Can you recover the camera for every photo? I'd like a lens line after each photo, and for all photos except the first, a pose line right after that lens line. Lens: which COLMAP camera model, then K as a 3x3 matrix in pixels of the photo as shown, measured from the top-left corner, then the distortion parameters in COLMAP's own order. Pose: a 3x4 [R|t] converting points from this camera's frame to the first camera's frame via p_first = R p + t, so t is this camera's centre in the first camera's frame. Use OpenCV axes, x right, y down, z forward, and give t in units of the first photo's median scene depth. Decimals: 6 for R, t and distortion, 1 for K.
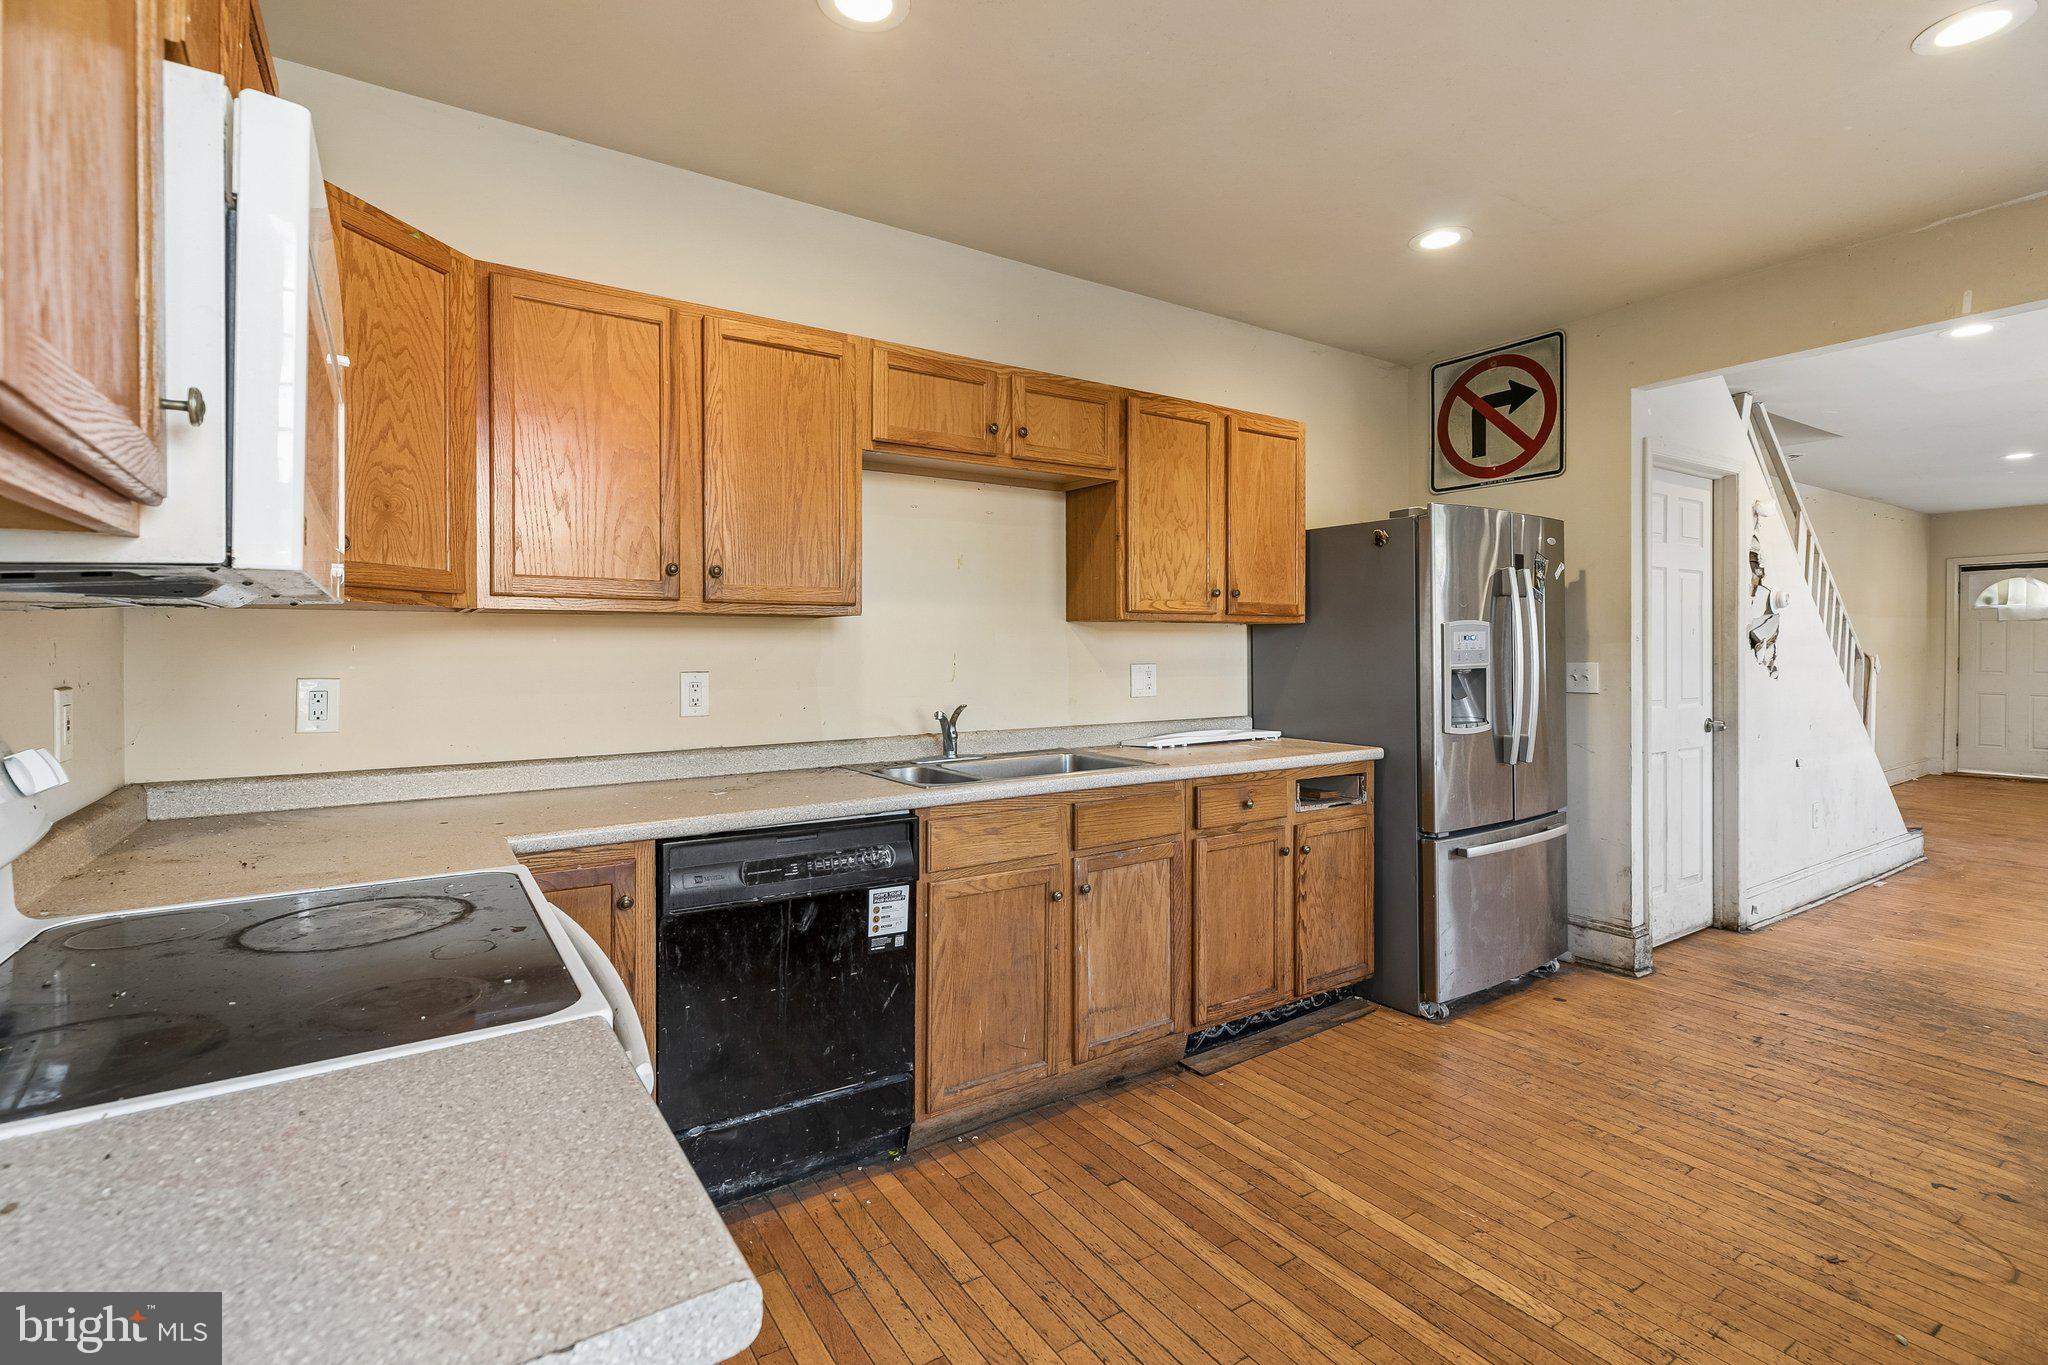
lens RADIAL K [[935.1, 0, 1023.4], [0, 935.1, 648.0], [0, 0, 1]] dist [0.004018, 0.000166]
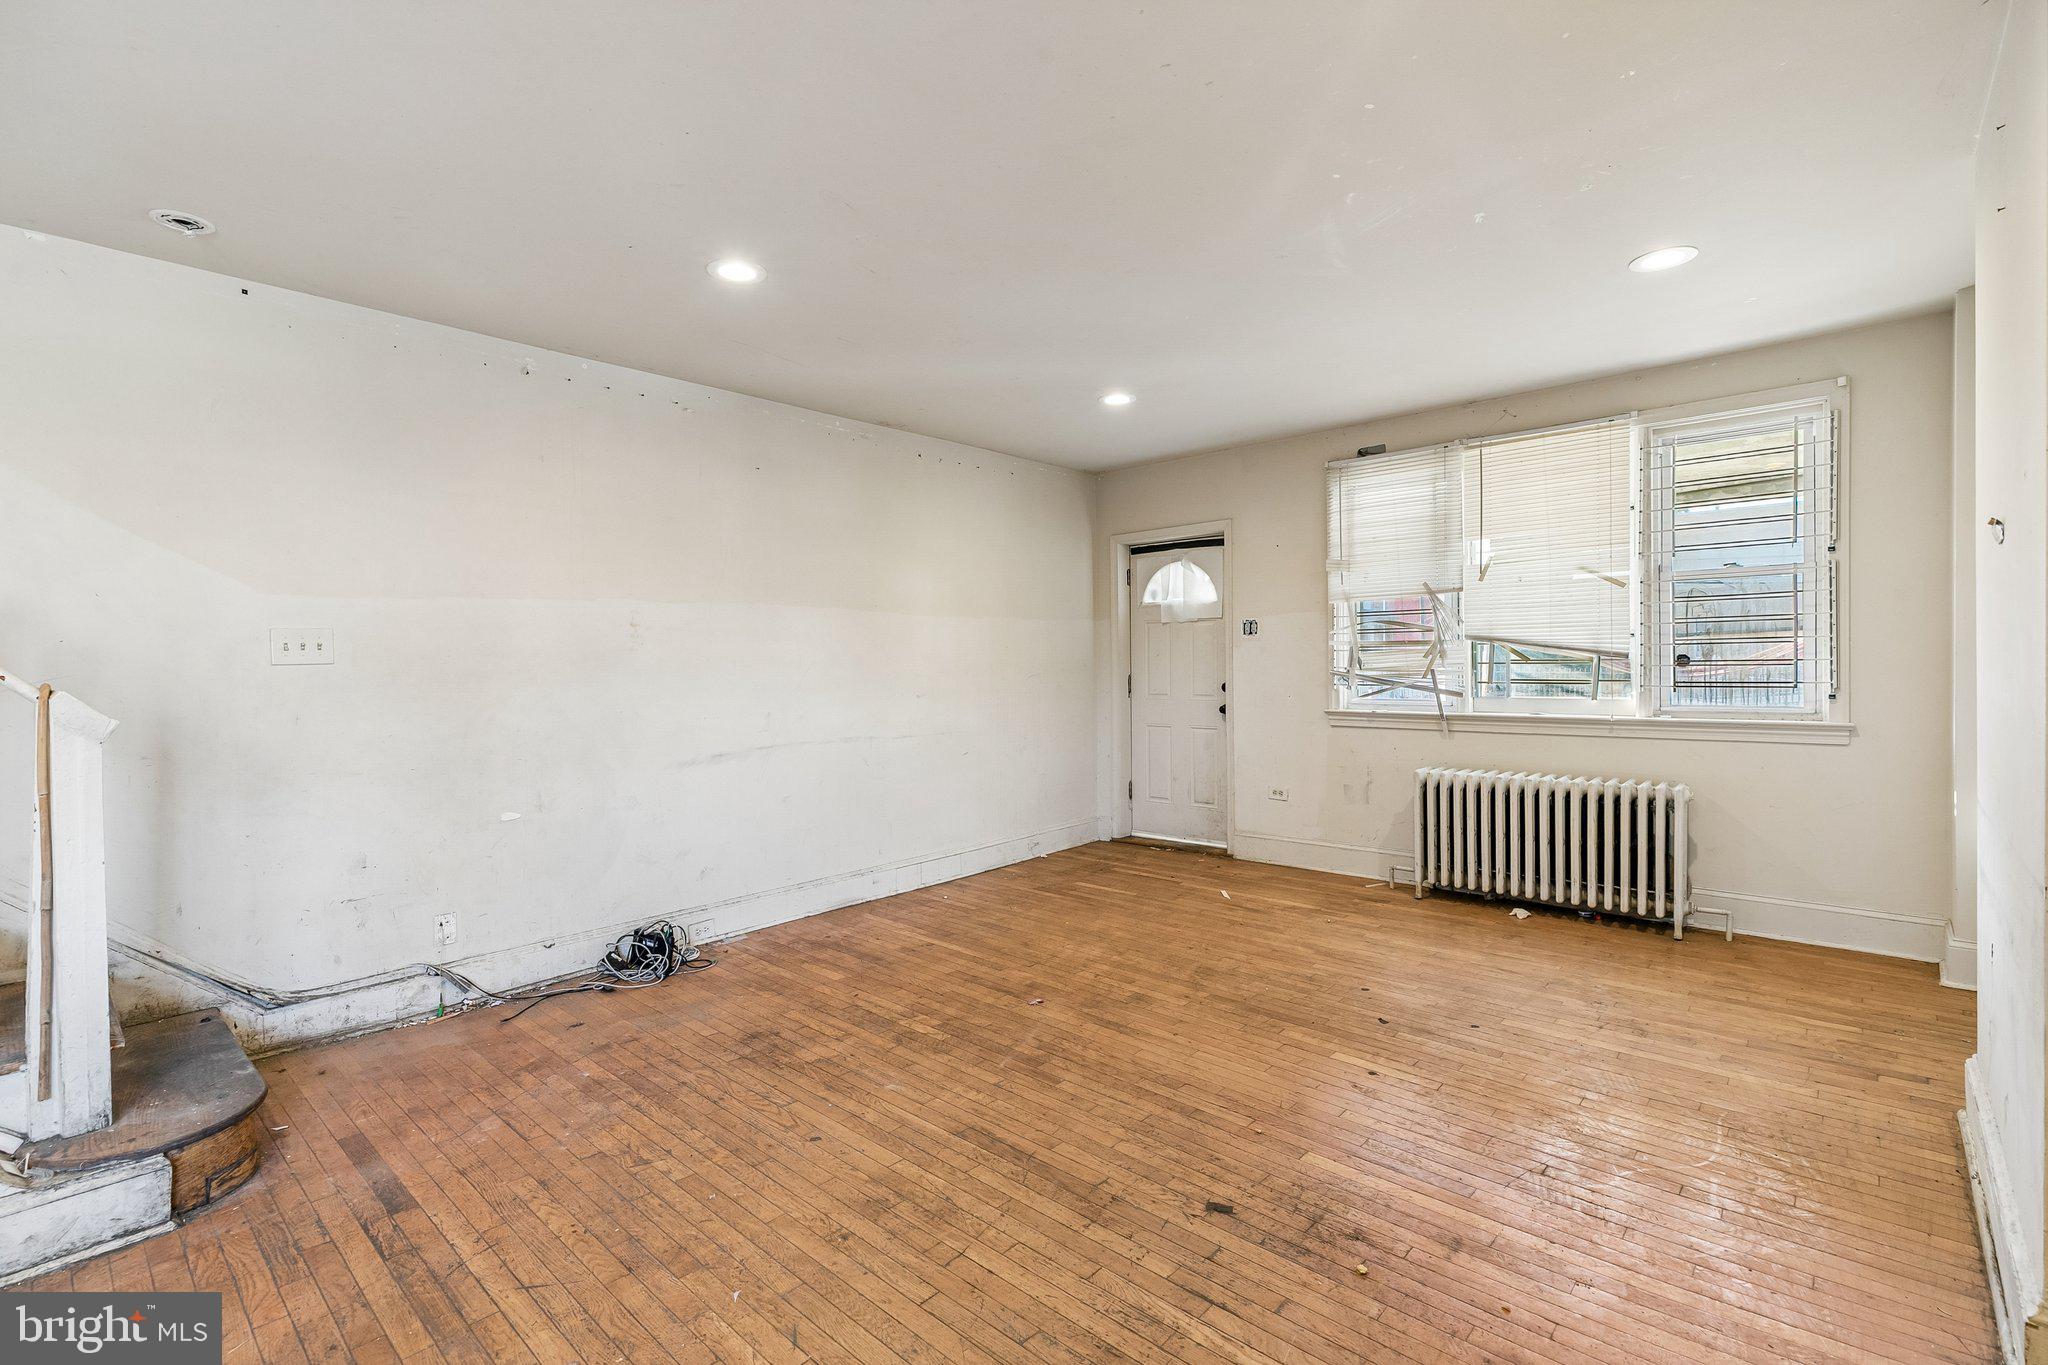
lens RADIAL K [[920.5, 0, 1021.3], [0, 920.5, 676.9], [0, 0, 1]] dist [0.003721, -0.000119]
pose [[0.969319, -0.018156, 0.245134, 2.497627], [0.015351, 0.999793, 0.013347, 0.003842], [-0.245325, -0.009174, 0.969397, 1.151026]]
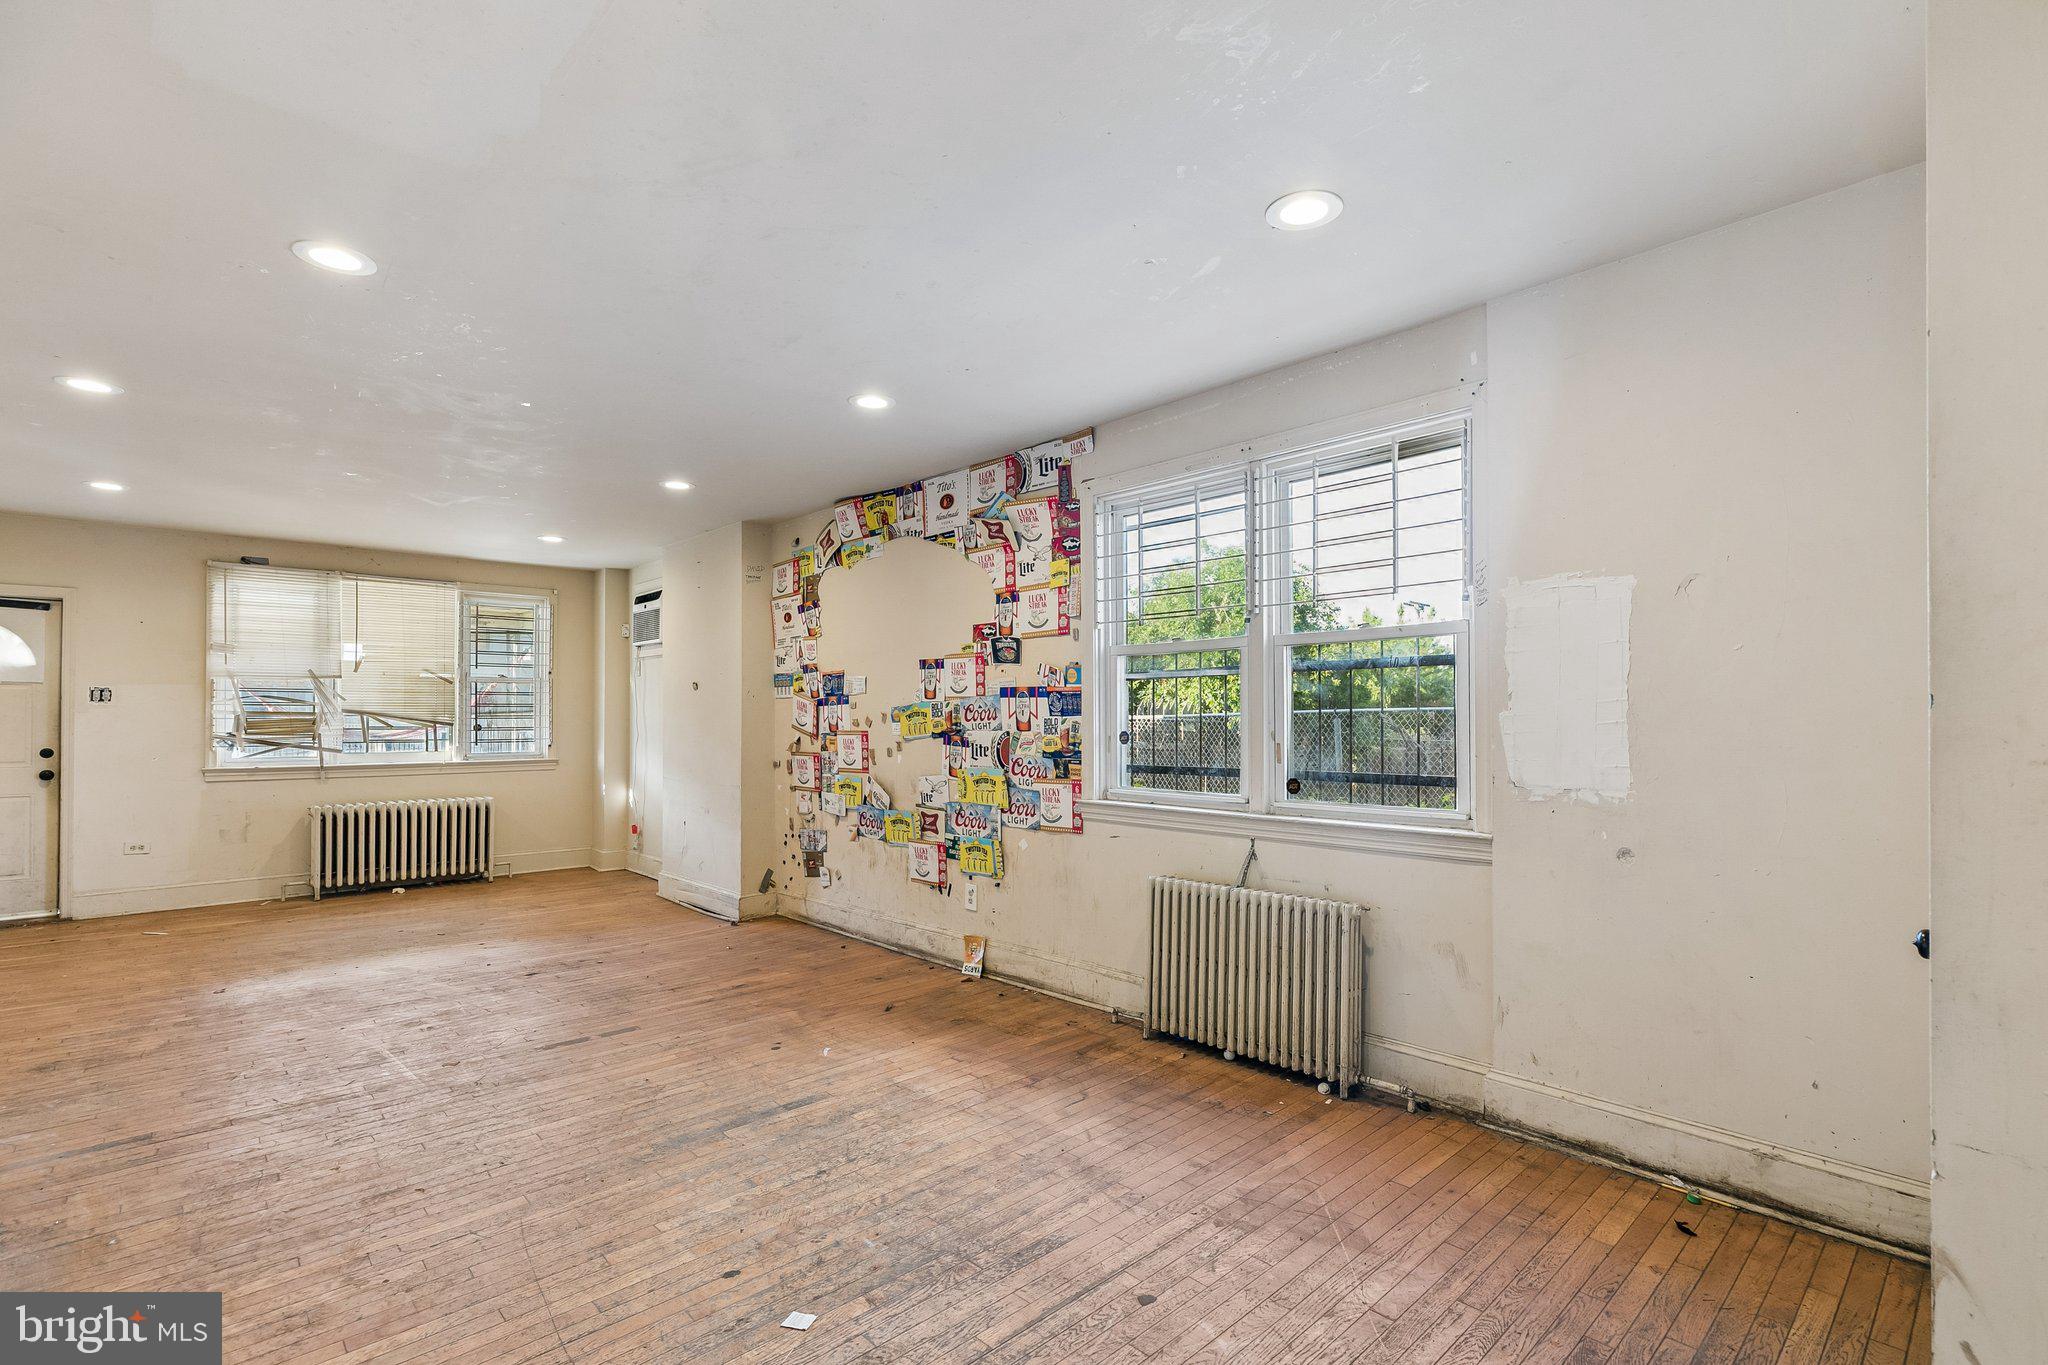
lens RADIAL K [[940.9, 0, 1033.3], [0, 940.9, 710.8], [0, 0, 1]] dist [0.005307, -0.000774]
pose [[-0.171888, 0.010481, 0.985061, 0.928408], [0.004895, 0.999940, -0.009785, -0.001053], [-0.985104, 0.003140, -0.171929, 1.244974]]
